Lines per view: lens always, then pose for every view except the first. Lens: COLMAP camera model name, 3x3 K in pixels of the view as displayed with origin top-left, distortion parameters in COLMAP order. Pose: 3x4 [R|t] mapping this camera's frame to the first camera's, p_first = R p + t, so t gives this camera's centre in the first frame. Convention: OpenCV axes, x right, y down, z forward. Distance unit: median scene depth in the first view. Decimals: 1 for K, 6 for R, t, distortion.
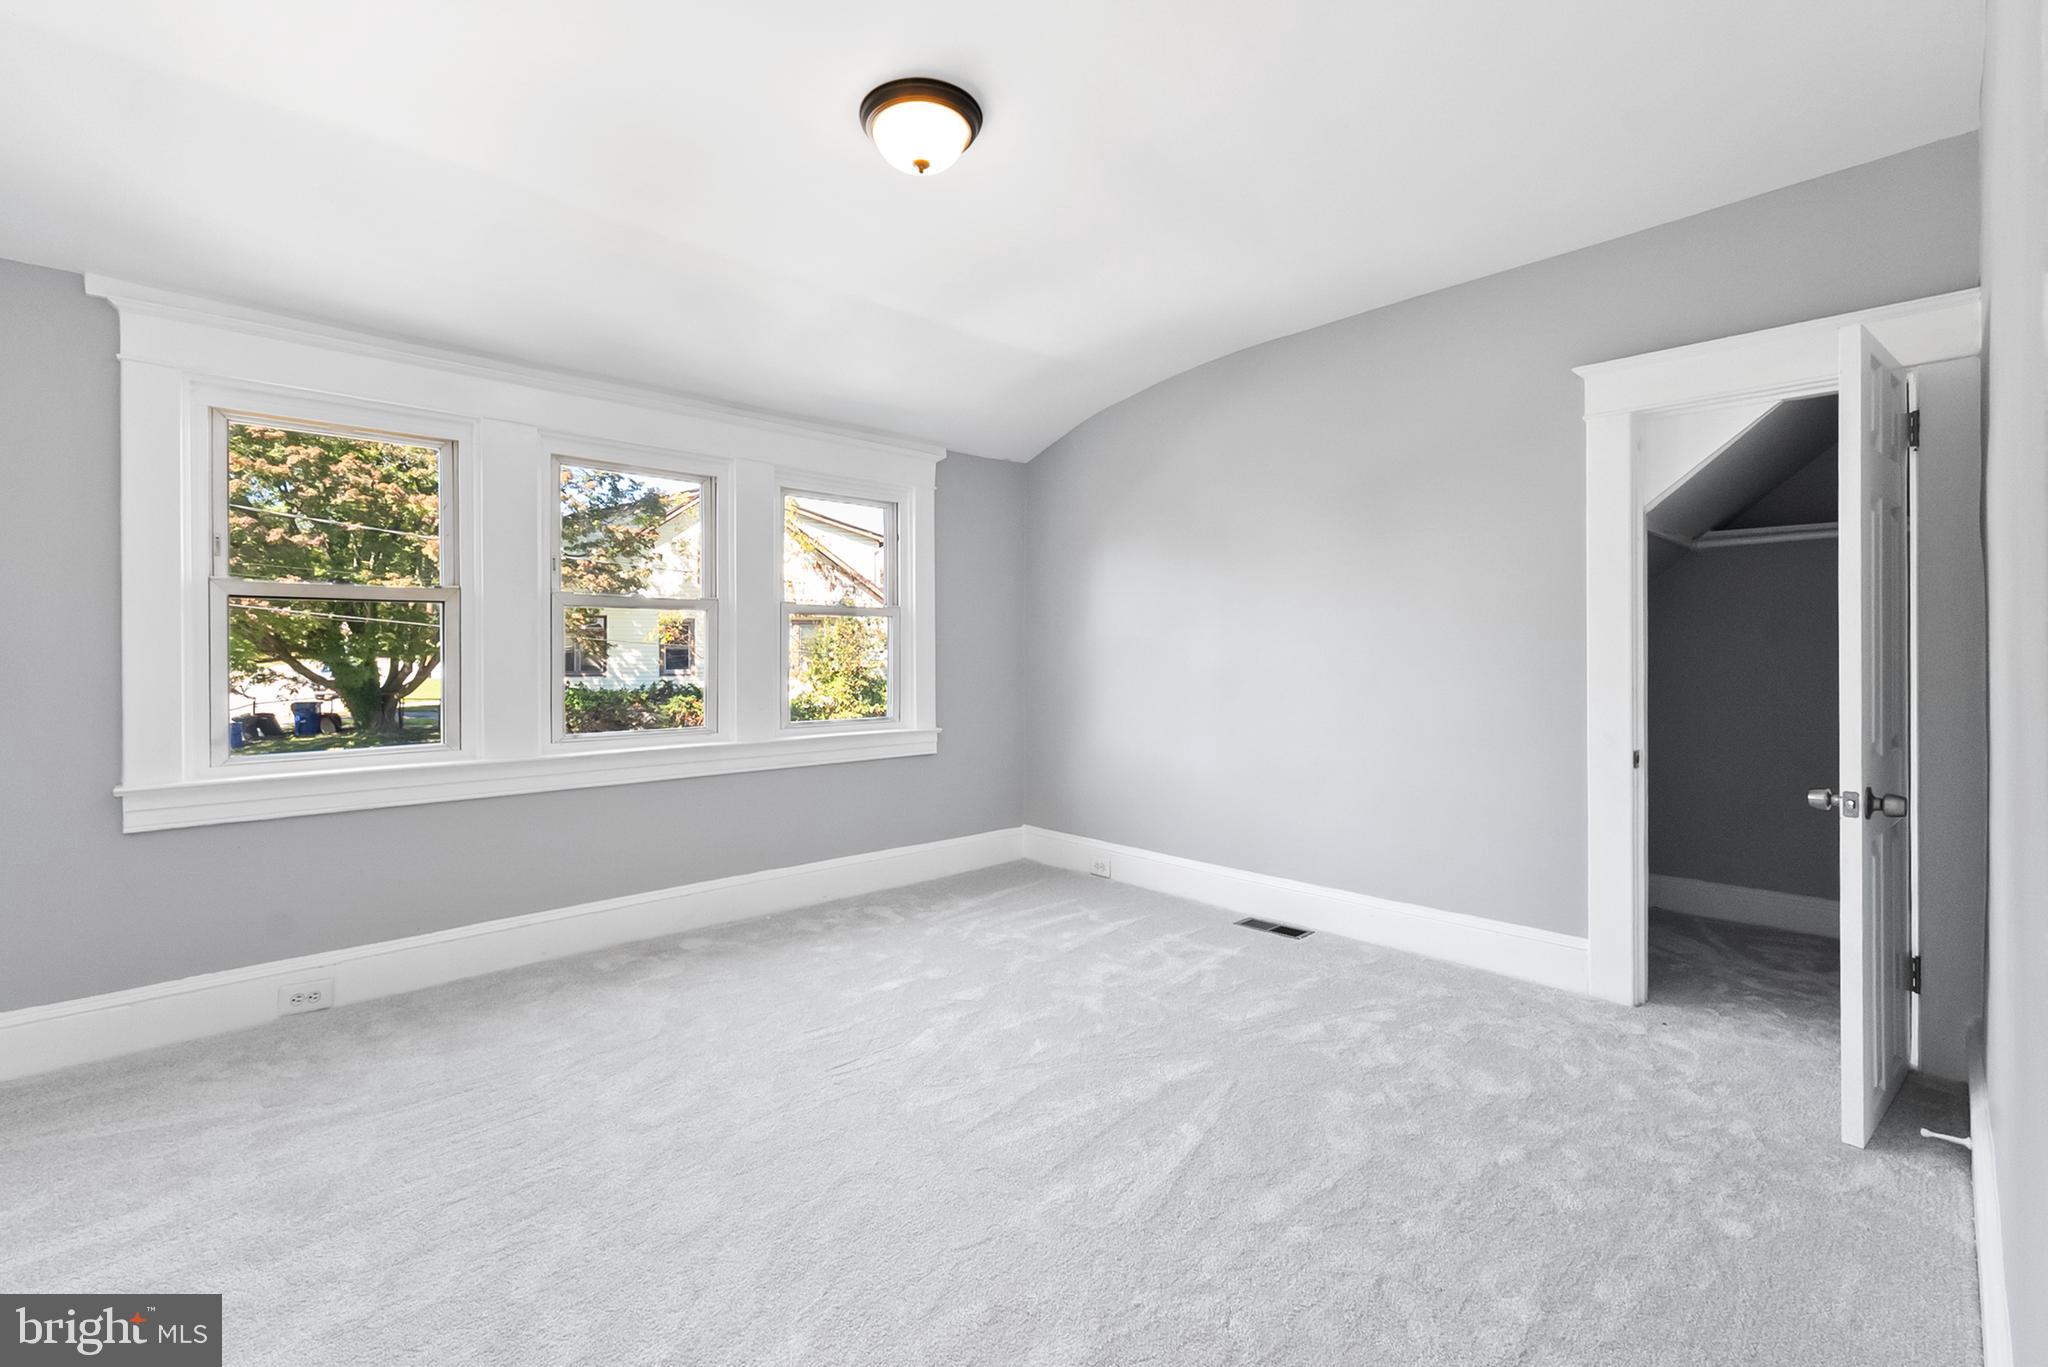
lens RADIAL K [[869.5, 0, 1024.9], [0, 869.5, 656.4], [0, 0, 1]] dist [-0.001594, -0.000464]
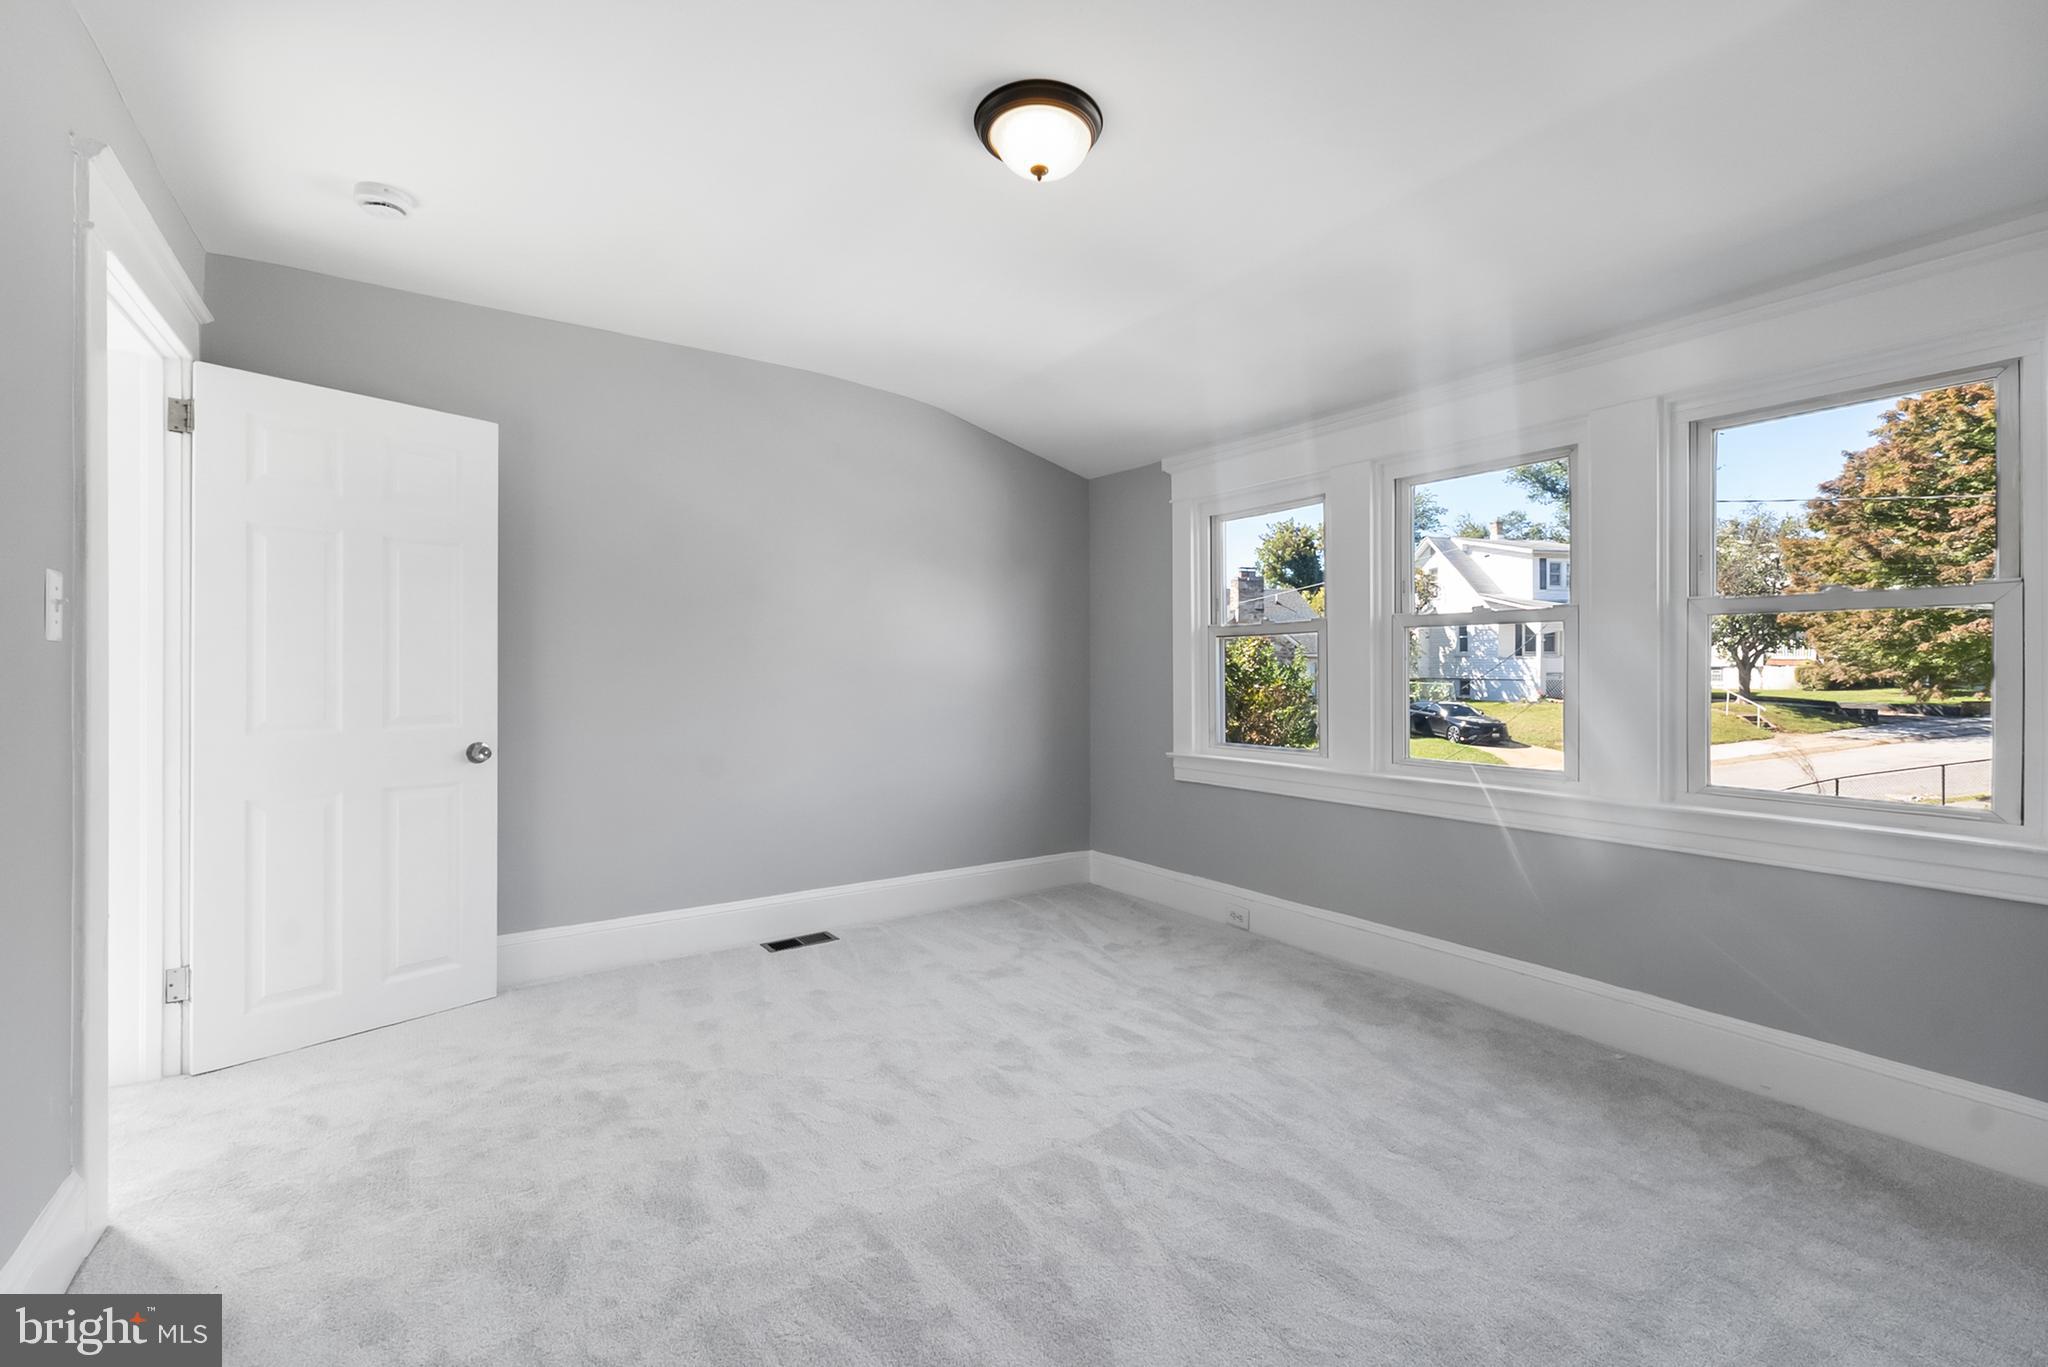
lens RADIAL K [[891.7, 0, 1024.0], [0, 891.7, 683.5], [0, 0, 1]] dist [-0.000347, -0.000086]
pose [[-0.160195, 0.014497, -0.986979, 0.706543], [-0.003983, 0.999875, 0.015333, -0.011931], [0.987077, 0.006388, -0.160117, 0.935153]]
